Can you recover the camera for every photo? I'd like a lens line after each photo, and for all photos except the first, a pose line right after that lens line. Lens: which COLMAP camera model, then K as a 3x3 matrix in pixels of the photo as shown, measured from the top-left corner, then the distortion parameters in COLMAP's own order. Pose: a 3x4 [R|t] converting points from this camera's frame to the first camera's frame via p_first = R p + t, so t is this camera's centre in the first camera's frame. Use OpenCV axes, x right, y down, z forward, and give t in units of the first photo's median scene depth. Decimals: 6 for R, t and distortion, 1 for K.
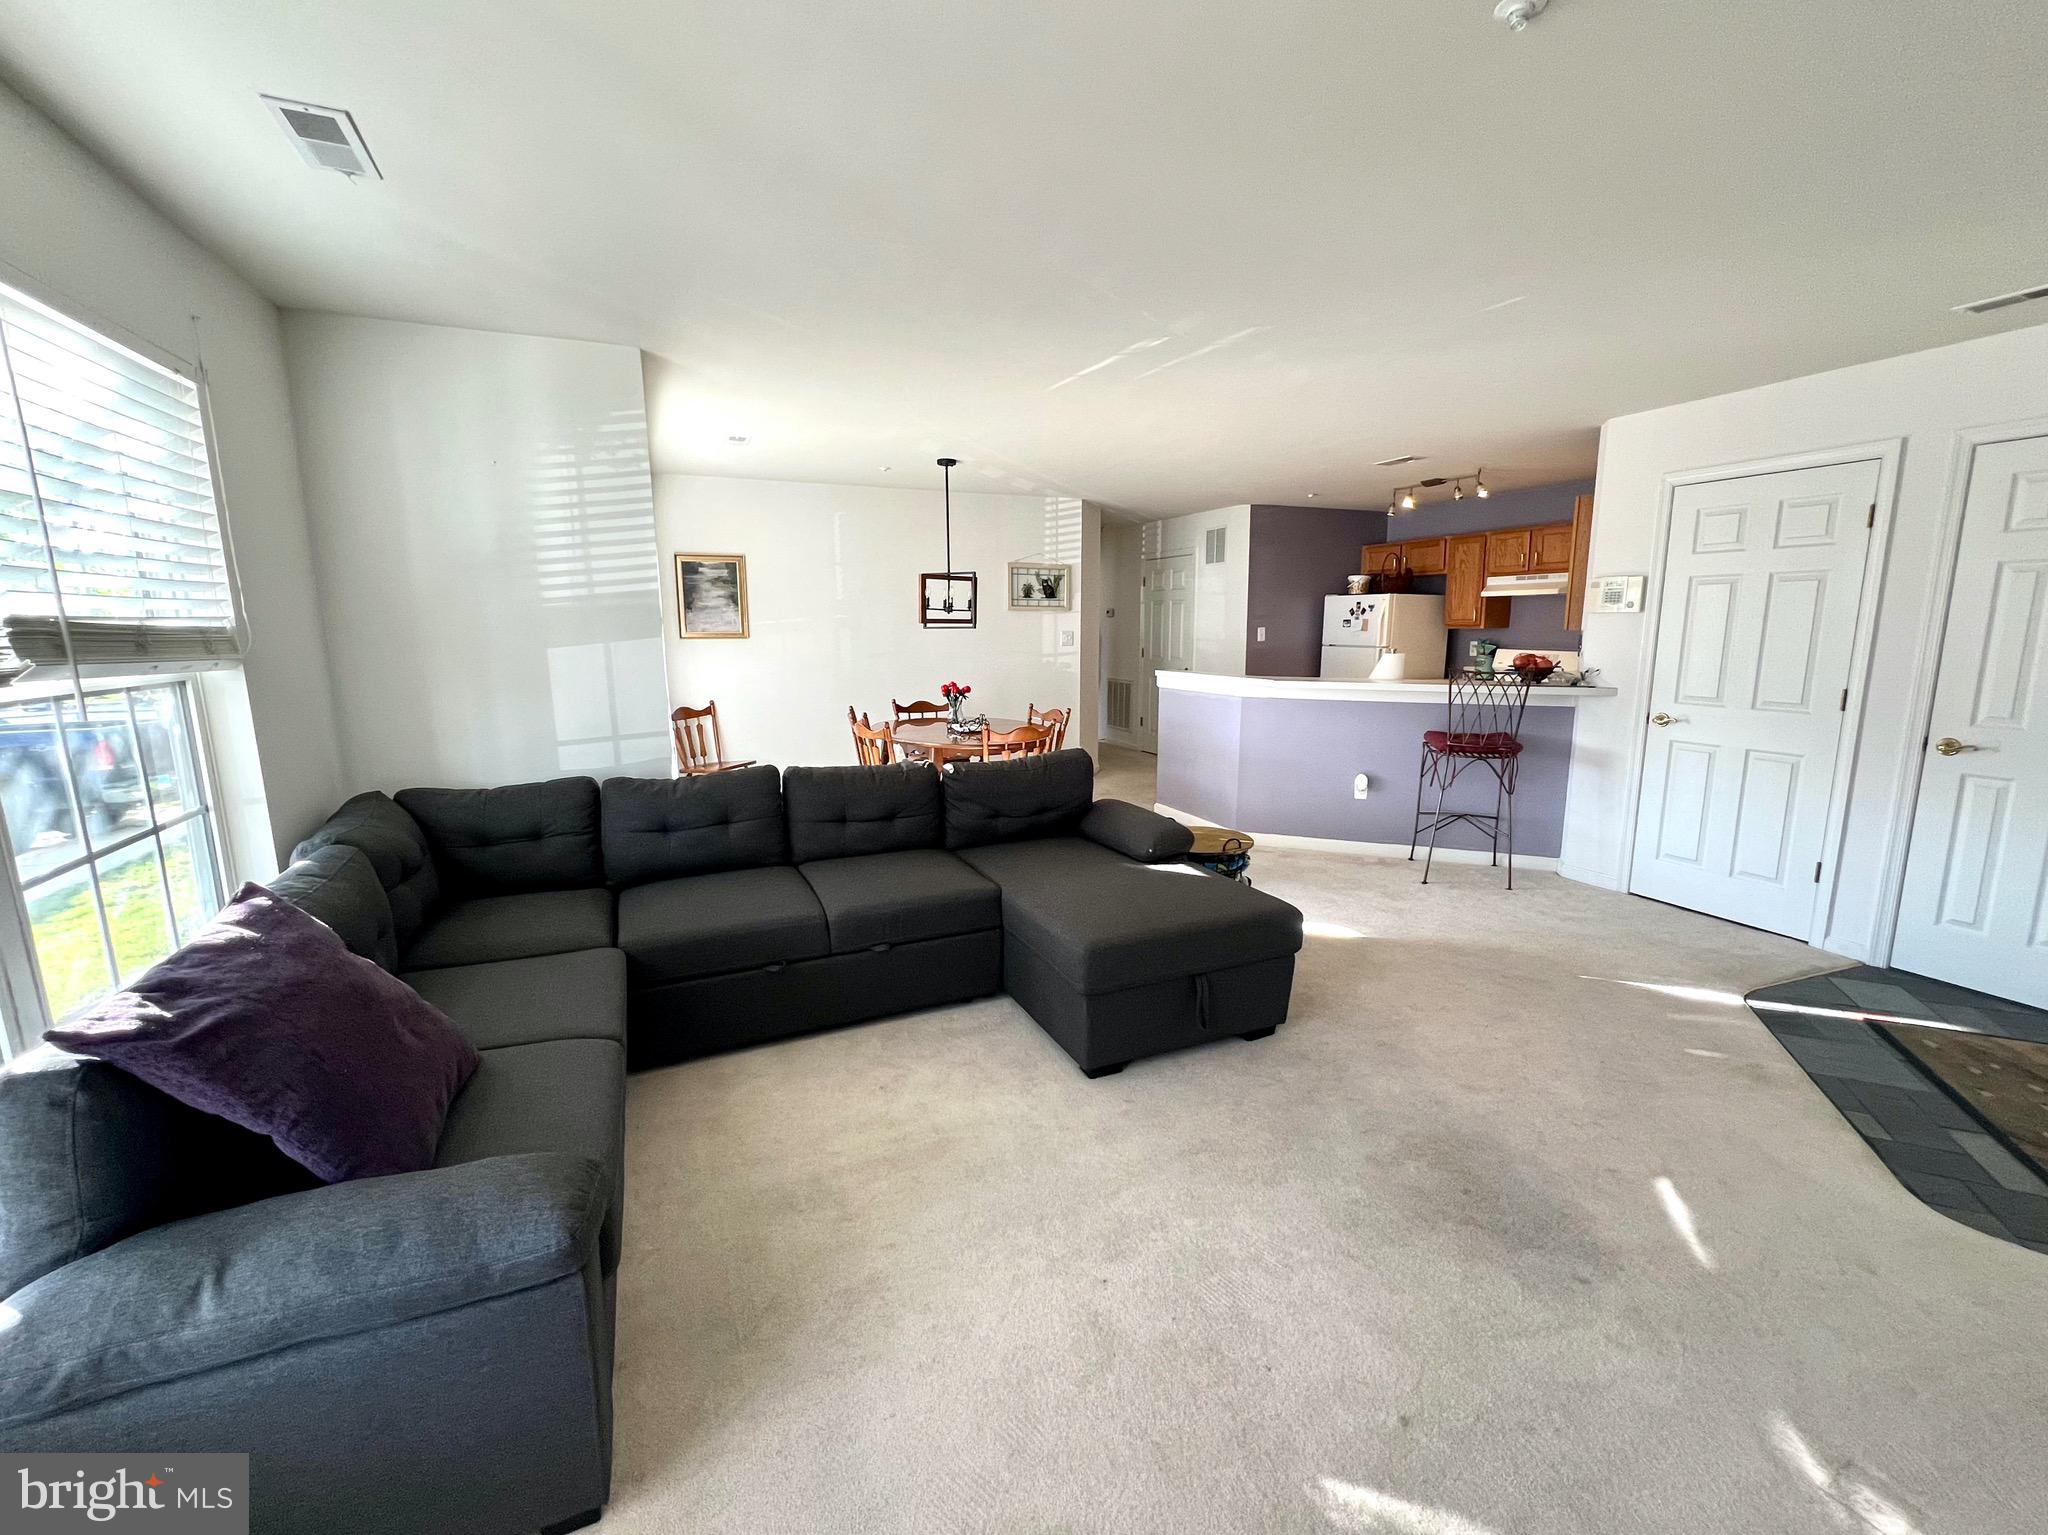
lens RADIAL K [[817.5, 0, 1026.1], [0, 817.5, 767.2], [0, 0, 1]] dist [-0.003053, -0.000290]
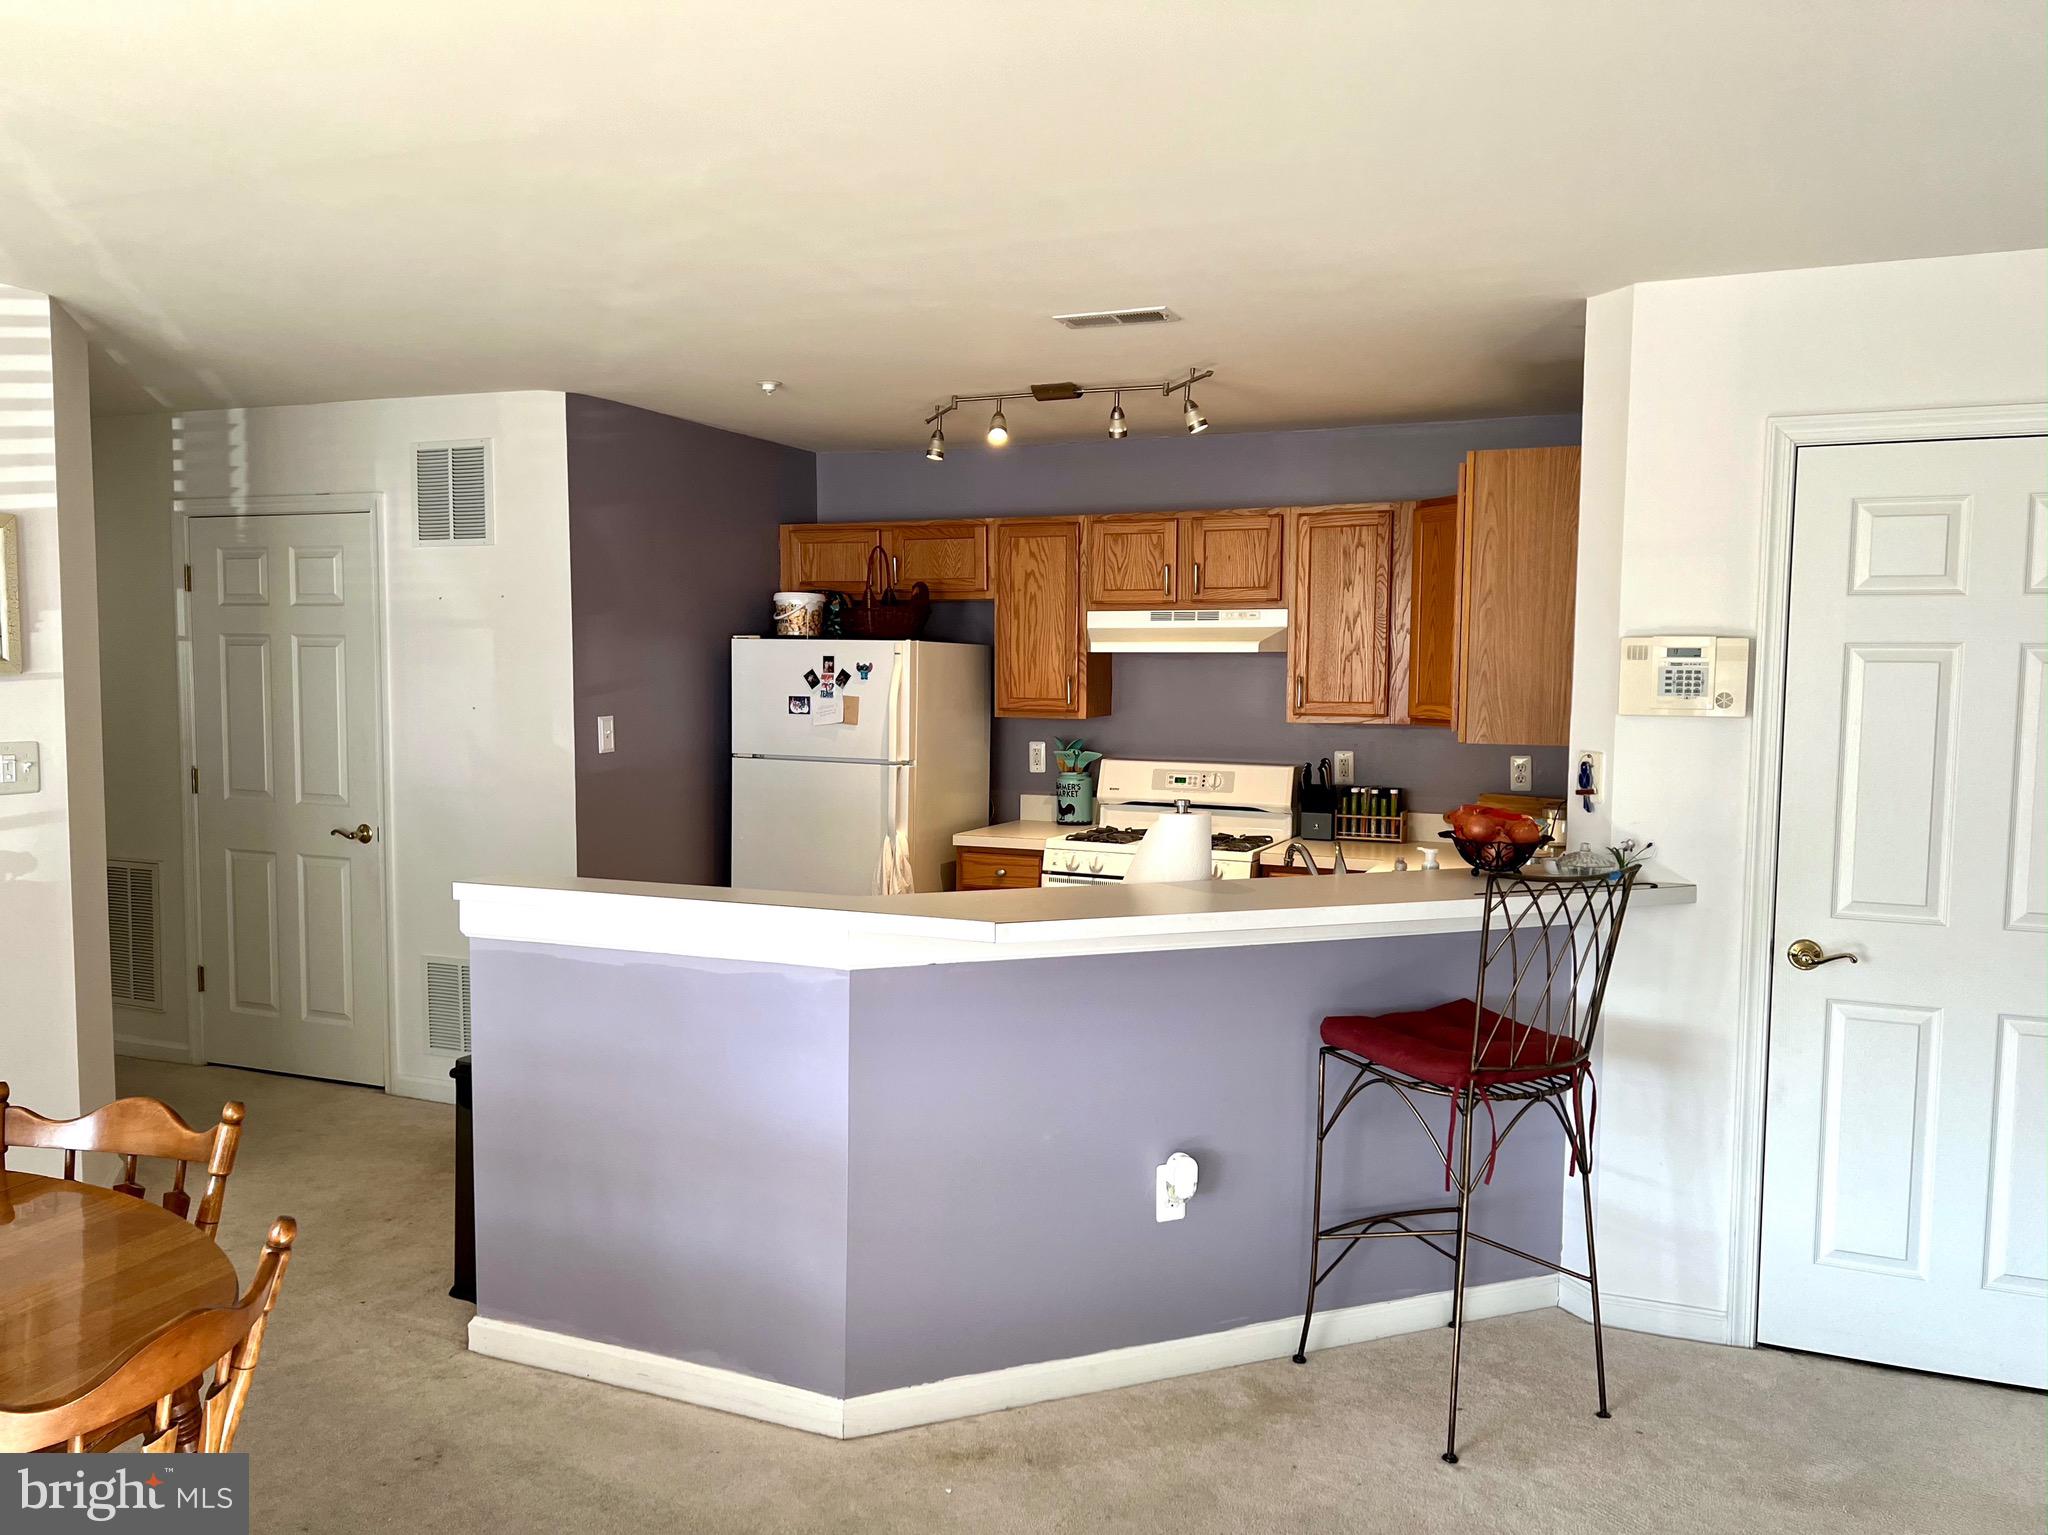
lens RADIAL K [[1535.0, 0, 1016.6], [0, 1535.0, 783.6], [0, 0, 1]] dist [0.037229, -0.026918]
pose [[0.727516, -0.041807, 0.684815, -0.068450], [0.107547, 0.992752, -0.053647, -0.089102], [-0.677609, 0.112679, 0.726739, 0.388805]]
